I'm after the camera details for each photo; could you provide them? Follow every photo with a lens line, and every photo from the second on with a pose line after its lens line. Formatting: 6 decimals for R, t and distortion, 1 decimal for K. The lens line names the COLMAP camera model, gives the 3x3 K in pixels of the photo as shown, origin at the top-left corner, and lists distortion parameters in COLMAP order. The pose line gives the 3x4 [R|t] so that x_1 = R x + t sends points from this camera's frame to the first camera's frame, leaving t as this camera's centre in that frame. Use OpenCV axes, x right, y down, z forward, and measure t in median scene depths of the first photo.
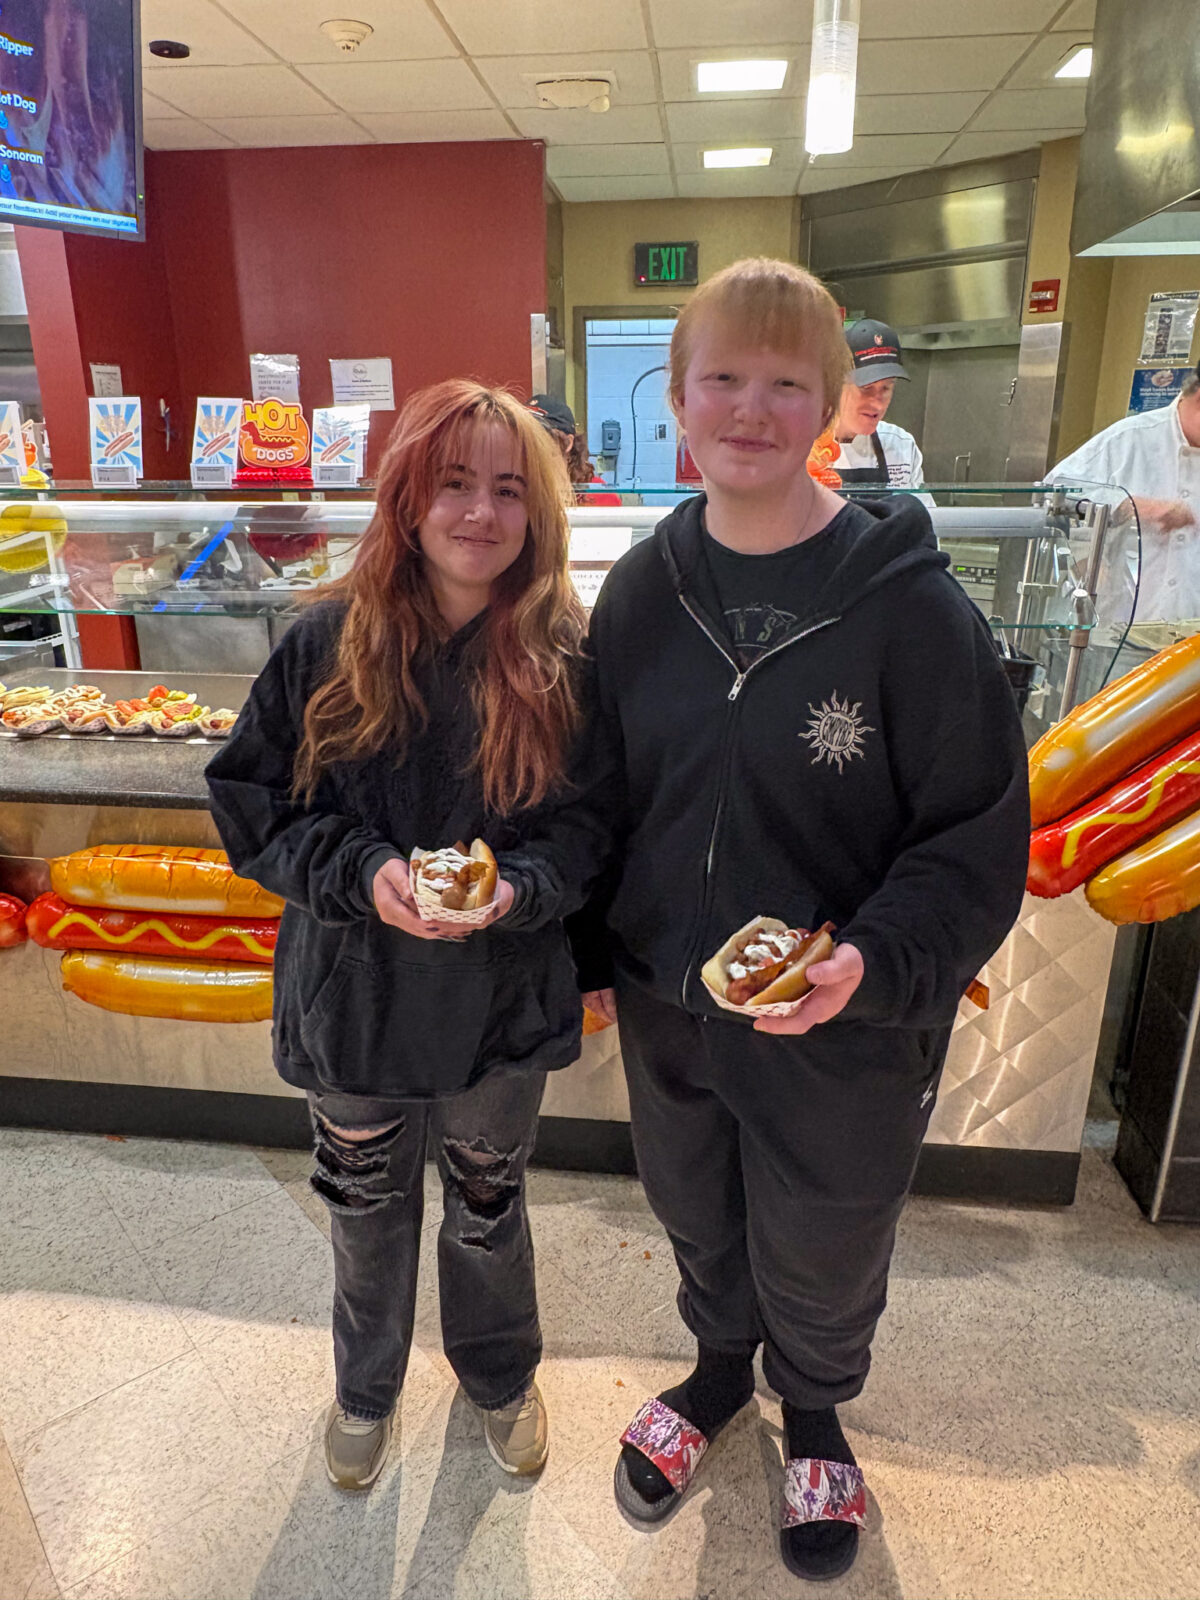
lens RADIAL K [[1093.5, 0, 596.1], [0, 1093.5, 801.0], [0, 0, 1]] dist [-0.002250, 0.004159]
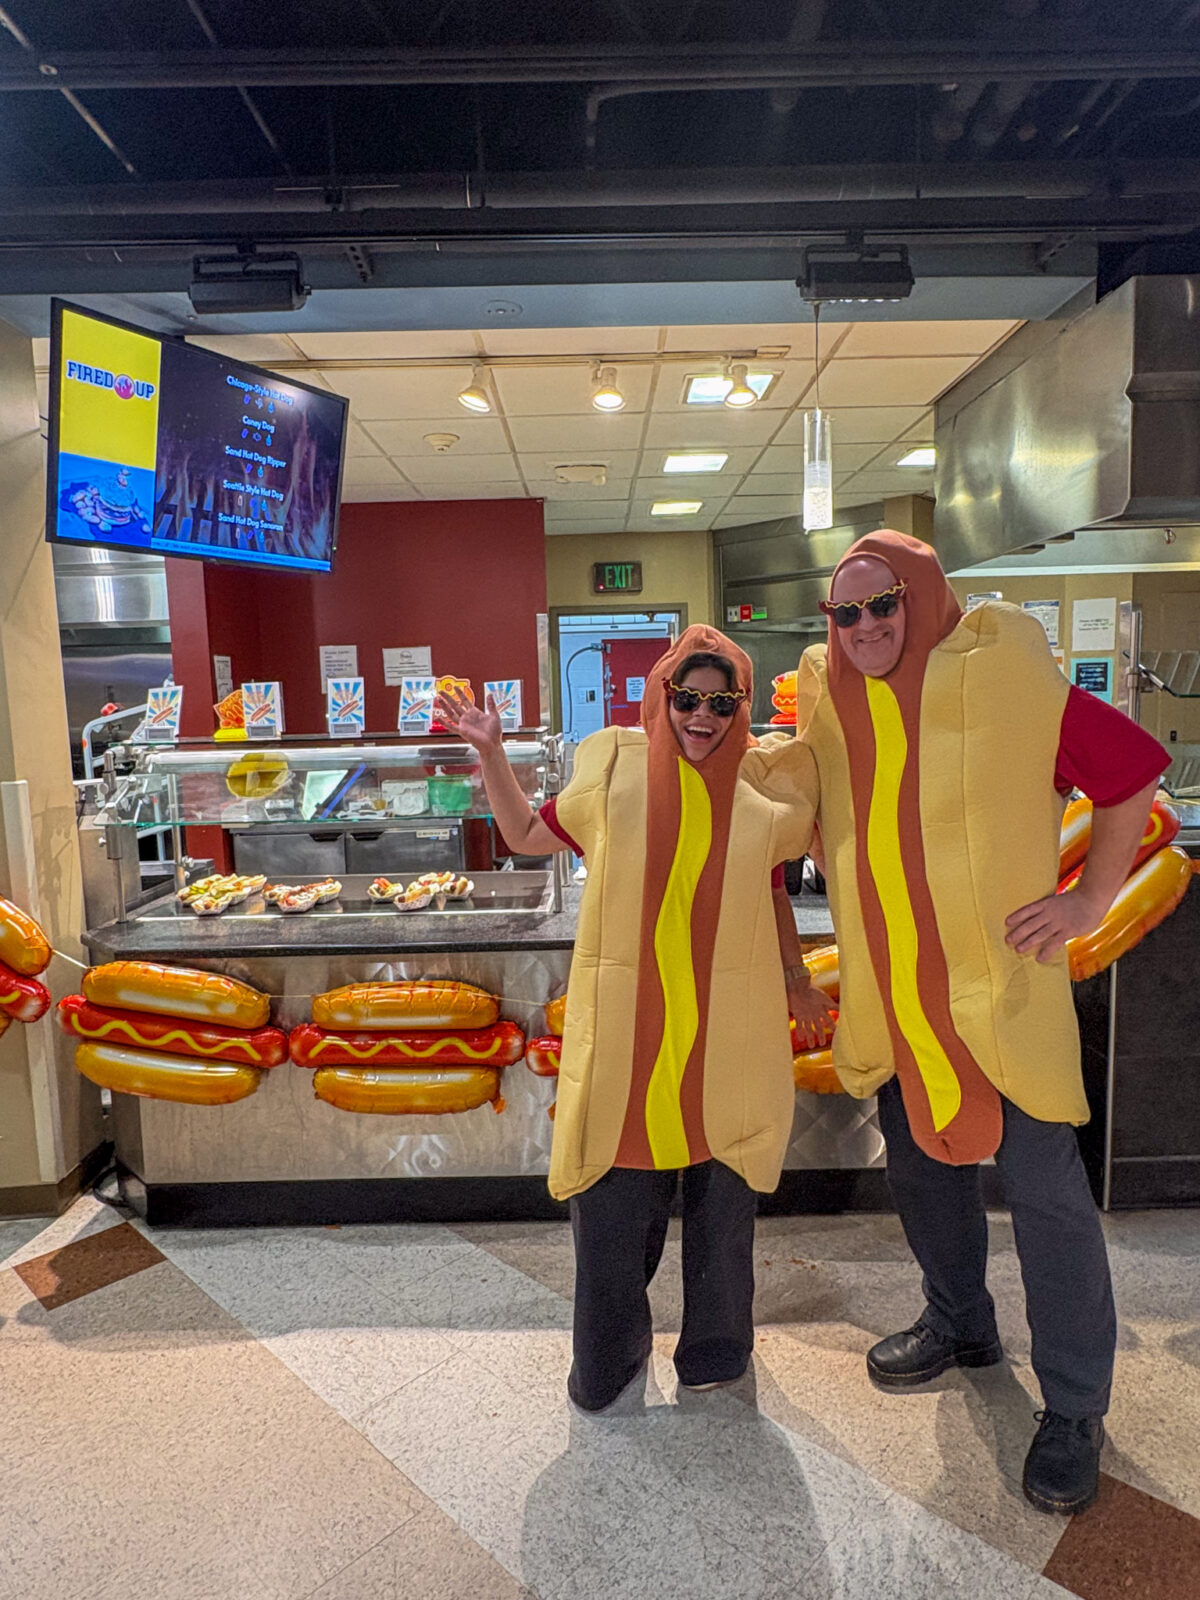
lens RADIAL K [[982.8, 0, 601.6], [0, 982.8, 800.5], [0, 0, 1]] dist [-0.005569, 0.005892]
pose [[0.992645, -0.035796, 0.115649, -0.249441], [0.060304, 0.974539, -0.215957, 0.091778], [-0.104974, 0.221343, 0.969530, -0.265908]]
